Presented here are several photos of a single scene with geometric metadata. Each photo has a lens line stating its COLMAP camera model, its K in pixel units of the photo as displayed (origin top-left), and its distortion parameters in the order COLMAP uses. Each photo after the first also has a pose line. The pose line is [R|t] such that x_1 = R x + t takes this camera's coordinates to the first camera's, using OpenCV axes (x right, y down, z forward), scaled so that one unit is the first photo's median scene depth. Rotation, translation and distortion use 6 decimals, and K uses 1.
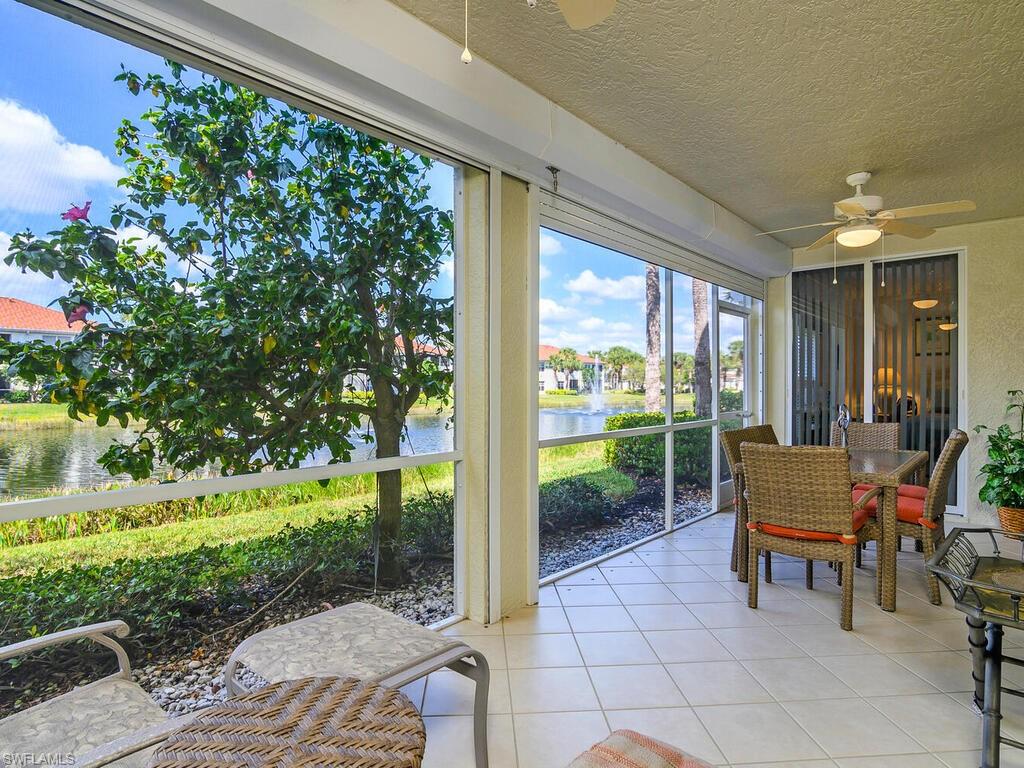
lens RADIAL K [[581.6, 0, 512.0], [0, 581.6, 384.0], [0, 0, 1]] dist [-0.016347, 0.000271]
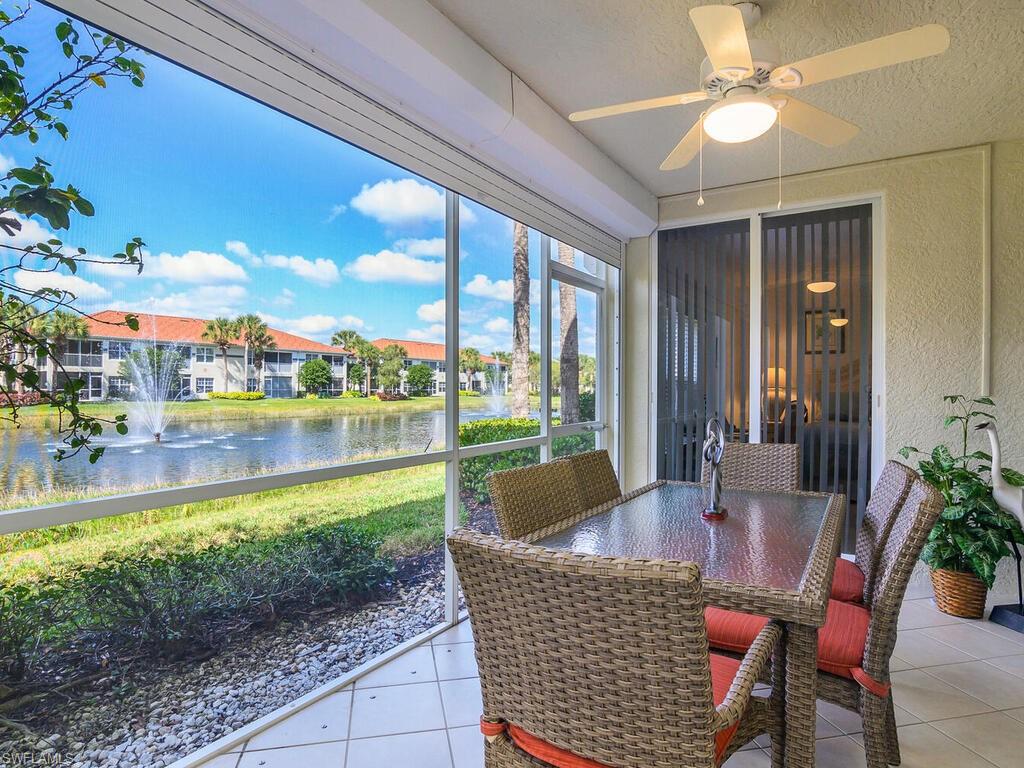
lens RADIAL K [[581.6, 0, 512.0], [0, 581.6, 384.0], [0, 0, 1]] dist [-0.016347, 0.000271]
pose [[0.987948, 0.006658, 0.154643, 0.191428], [-0.006340, 0.999977, -0.002549, 0.002229], [-0.154656, 0.001538, 0.987967, 0.310898]]
